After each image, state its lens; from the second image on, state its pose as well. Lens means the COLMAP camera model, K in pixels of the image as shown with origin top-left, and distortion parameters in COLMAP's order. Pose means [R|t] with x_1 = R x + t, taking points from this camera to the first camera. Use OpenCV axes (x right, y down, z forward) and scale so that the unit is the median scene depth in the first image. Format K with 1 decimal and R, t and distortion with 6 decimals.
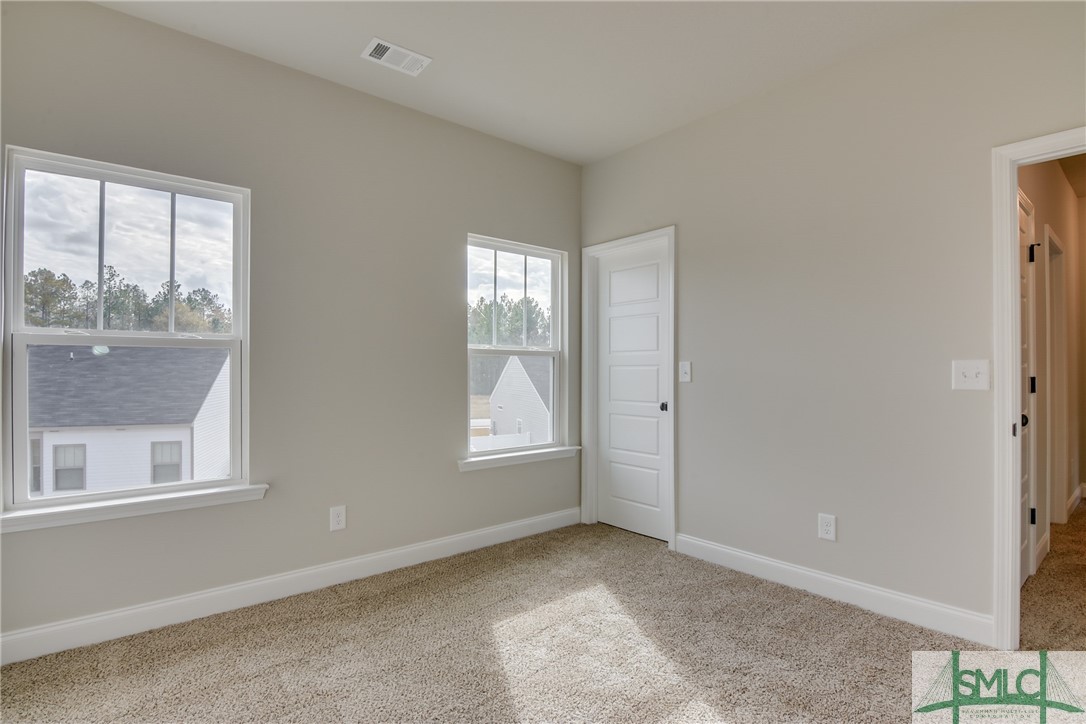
lens RADIAL K [[540.3, 0, 544.1], [0, 540.3, 369.8], [0, 0, 1]] dist [0.001751, -0.000515]
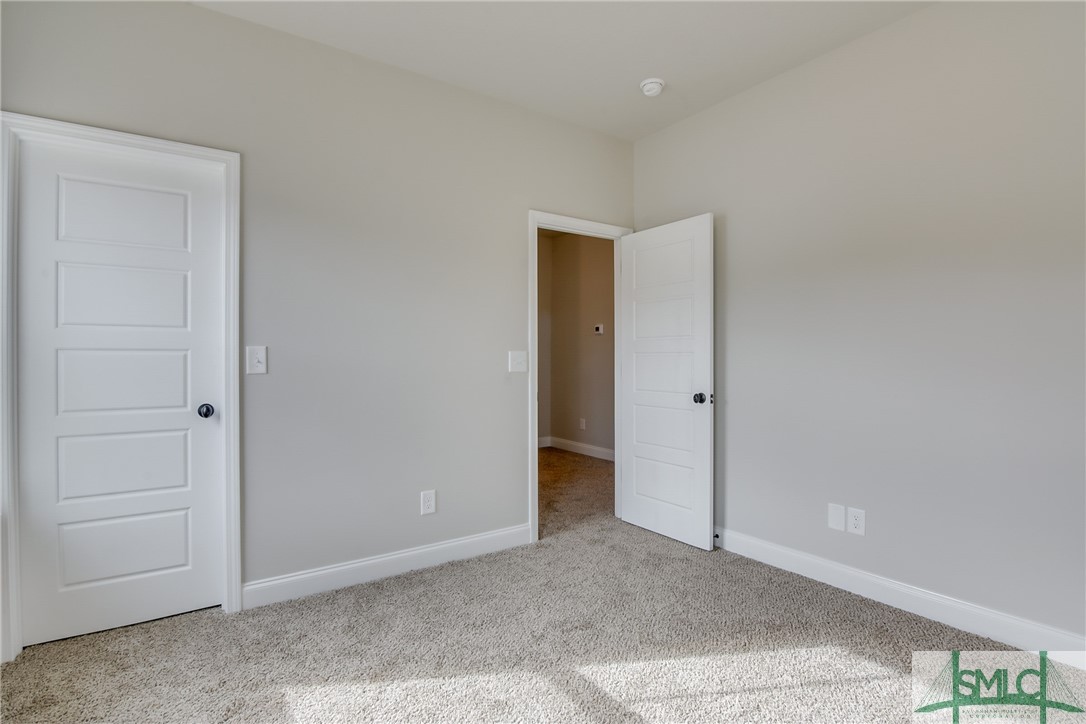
lens RADIAL K [[535.1, 0, 549.0], [0, 535.1, 360.2], [0, 0, 1]] dist [-0.002303, -0.006106]
pose [[0.101637, -0.006185, 0.994802, -0.421606], [-0.004619, 0.999967, 0.006689, -0.002556], [-0.994811, -0.005274, 0.101605, 0.528674]]
